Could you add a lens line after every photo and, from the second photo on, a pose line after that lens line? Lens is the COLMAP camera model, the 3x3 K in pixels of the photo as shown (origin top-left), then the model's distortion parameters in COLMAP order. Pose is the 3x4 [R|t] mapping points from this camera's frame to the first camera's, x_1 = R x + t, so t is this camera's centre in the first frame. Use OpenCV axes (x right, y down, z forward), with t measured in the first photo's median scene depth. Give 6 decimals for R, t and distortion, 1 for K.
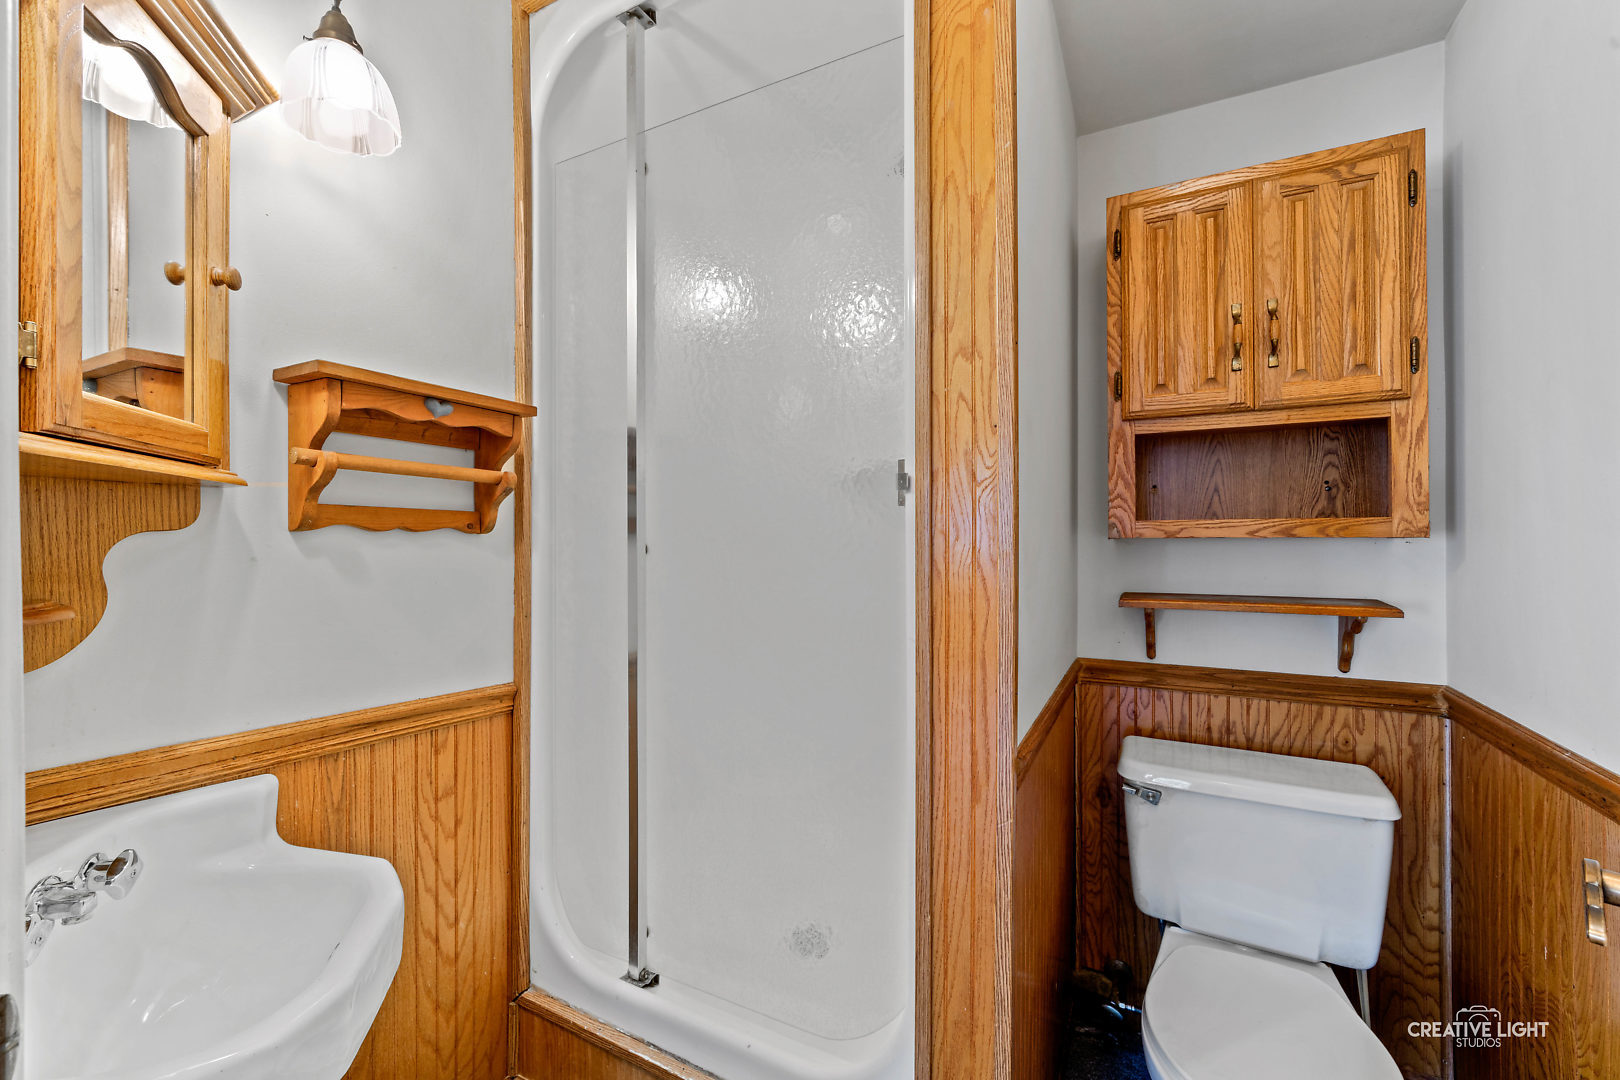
lens RADIAL K [[654.4, 0, 811.7], [0, 654.4, 536.6], [0, 0, 1]] dist [0.001916, 0.000058]
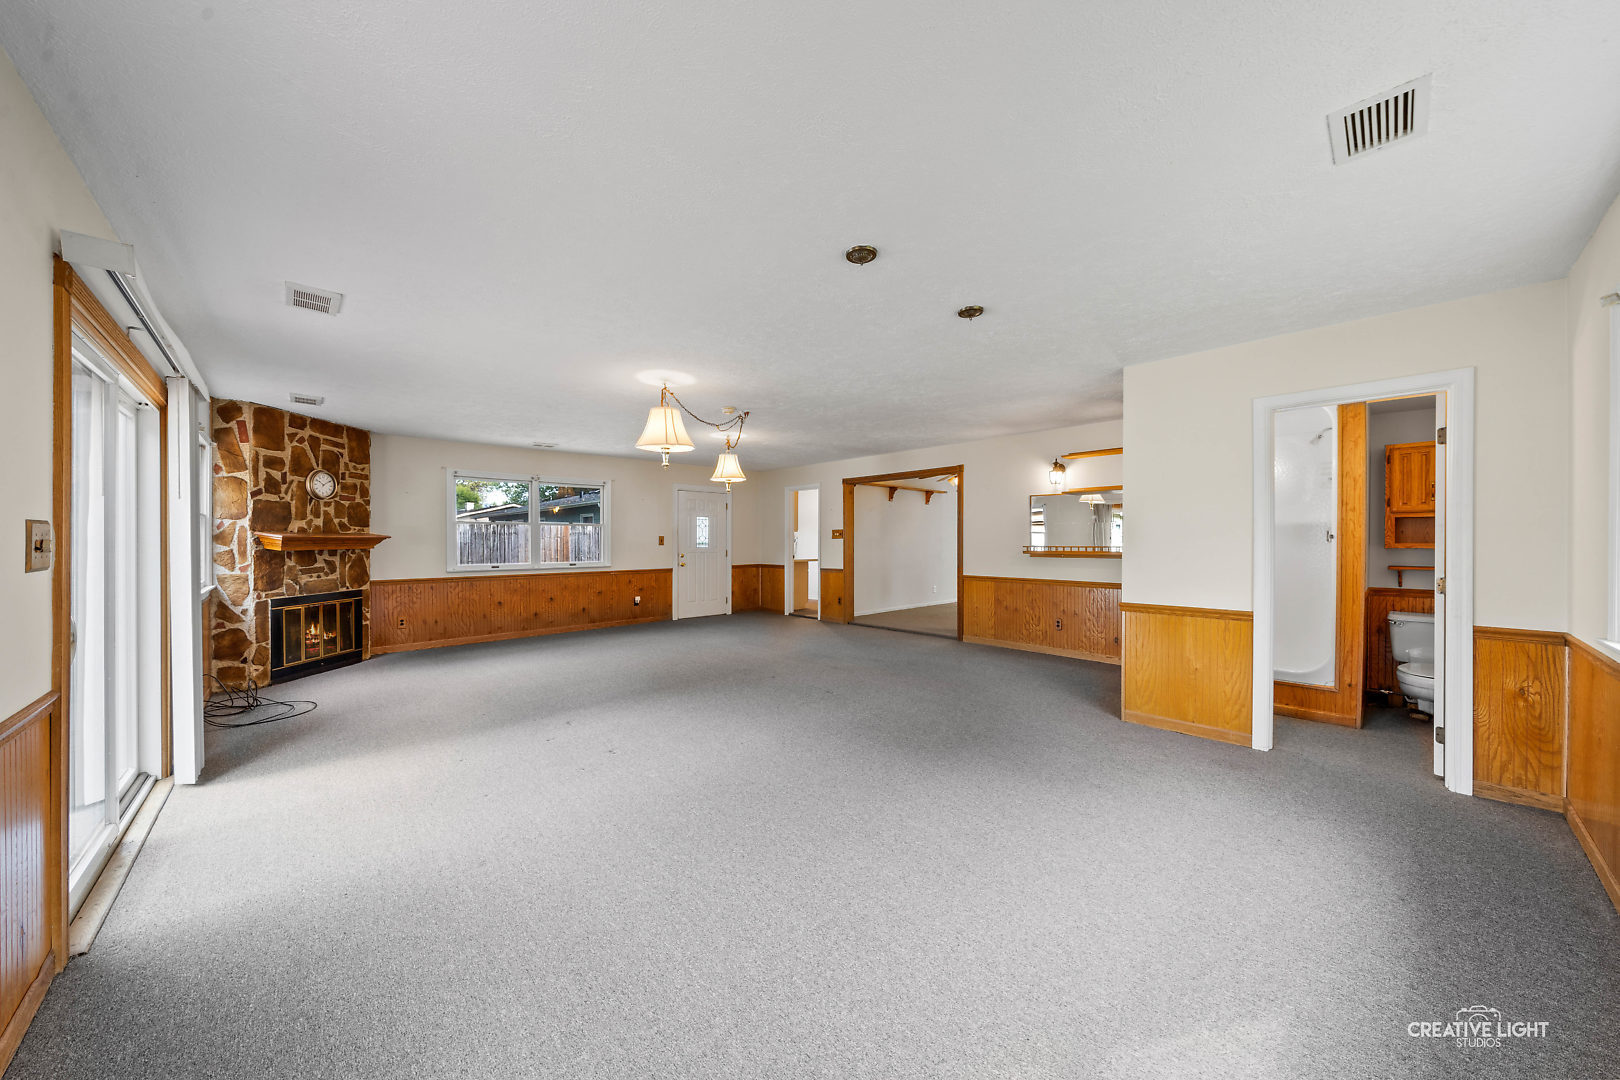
lens RADIAL K [[559.7, 0, 813.1], [0, 559.7, 544.0], [0, 0, 1]] dist [-0.006937, 0.000222]
pose [[0.945164, 0.004934, -0.326560, -1.362032], [-0.001855, 0.999951, 0.009741, -0.042651], [0.326592, -0.008601, 0.945126, -2.603200]]
